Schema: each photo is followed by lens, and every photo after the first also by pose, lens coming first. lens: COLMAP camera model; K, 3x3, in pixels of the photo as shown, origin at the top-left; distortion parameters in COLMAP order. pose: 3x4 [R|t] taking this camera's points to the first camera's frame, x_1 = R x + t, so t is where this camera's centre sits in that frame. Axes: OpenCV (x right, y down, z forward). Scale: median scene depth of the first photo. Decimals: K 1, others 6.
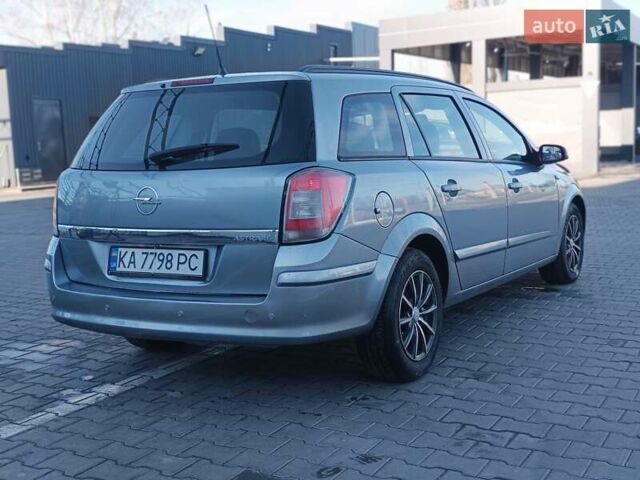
lens RADIAL K [[824.6, 0, 324.8], [0, 824.6, 226.5], [0, 0, 1]] dist [0.306399, -0.941865]
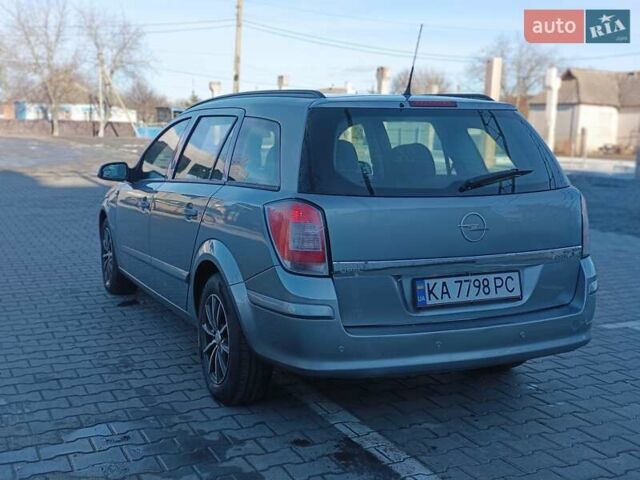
lens RADIAL K [[819.4, 0, 320.0], [0, 819.4, 240.0], [0, 0, 1]] dist [0.310635, -0.914088]
pose [[0.558048, -0.069452, 0.826897, -1.091411], [0.055743, 0.997378, 0.046152, -0.068946], [-0.827934, 0.020339, 0.560456, 0.596527]]
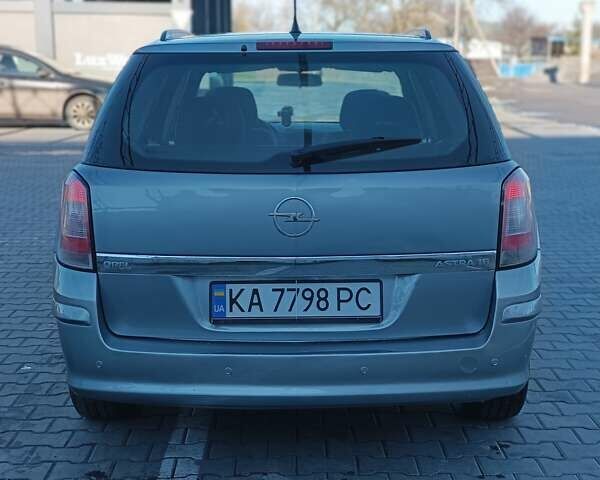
lens RADIAL K [[1028.3, 0, 300.0], [0, 1028.3, 240.0], [0, 0, 1]] dist [0.161053, 0.094711]
pose [[0.855878, -0.053958, 0.514356, -0.647024], [0.025491, 0.997735, 0.062251, -0.064276], [-0.516550, -0.040168, 0.855315, 0.244483]]
